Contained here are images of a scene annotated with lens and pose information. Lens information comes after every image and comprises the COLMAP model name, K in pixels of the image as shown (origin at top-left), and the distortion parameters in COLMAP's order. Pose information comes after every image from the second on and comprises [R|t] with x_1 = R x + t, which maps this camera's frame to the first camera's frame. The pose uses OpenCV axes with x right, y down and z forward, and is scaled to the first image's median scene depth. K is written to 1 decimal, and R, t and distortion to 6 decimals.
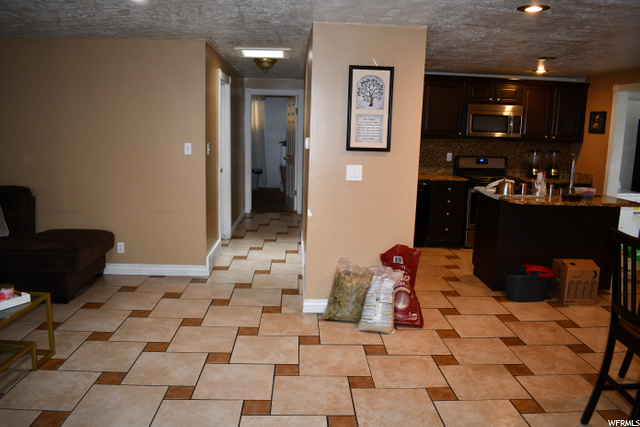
lens RADIAL K [[496.4, 0, 320.0], [0, 496.4, 213.5], [0, 0, 1]] dist [-0.087707, 0.009192]
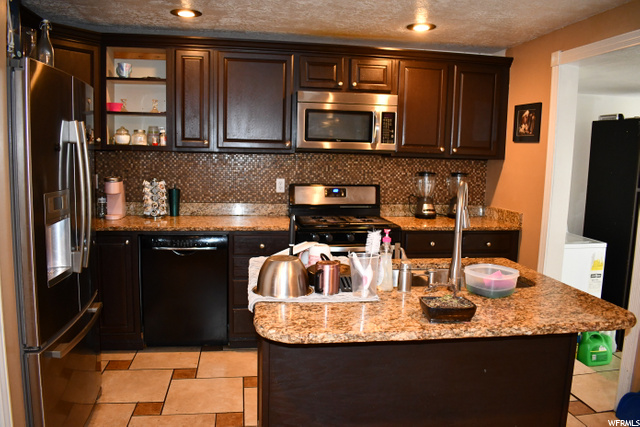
lens RADIAL K [[496.4, 0, 320.0], [0, 496.4, 213.5], [0, 0, 1]] dist [-0.087707, 0.009192]
pose [[0.994778, -0.011869, 0.101369, 0.265112], [0.016168, 0.999000, -0.041694, -0.060119], [-0.100773, 0.043115, 0.993975, 0.441692]]
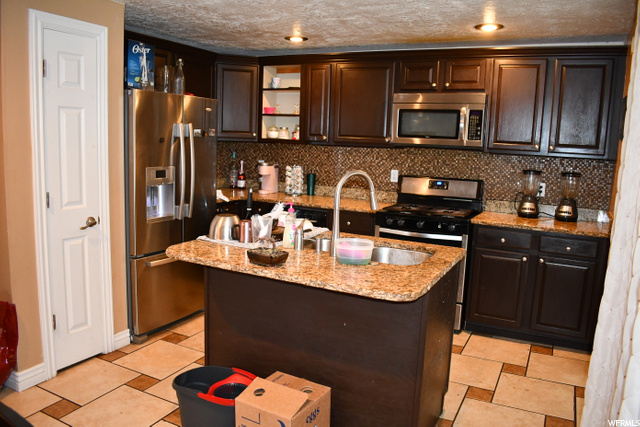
lens RADIAL K [[496.4, 0, 320.0], [0, 496.4, 213.5], [0, 0, 1]] dist [-0.087707, 0.009192]
pose [[0.868725, 0.082036, -0.488453, 0.537861], [-0.097002, 0.995270, -0.005364, -0.054269], [0.485703, 0.052041, 0.872573, 0.395946]]
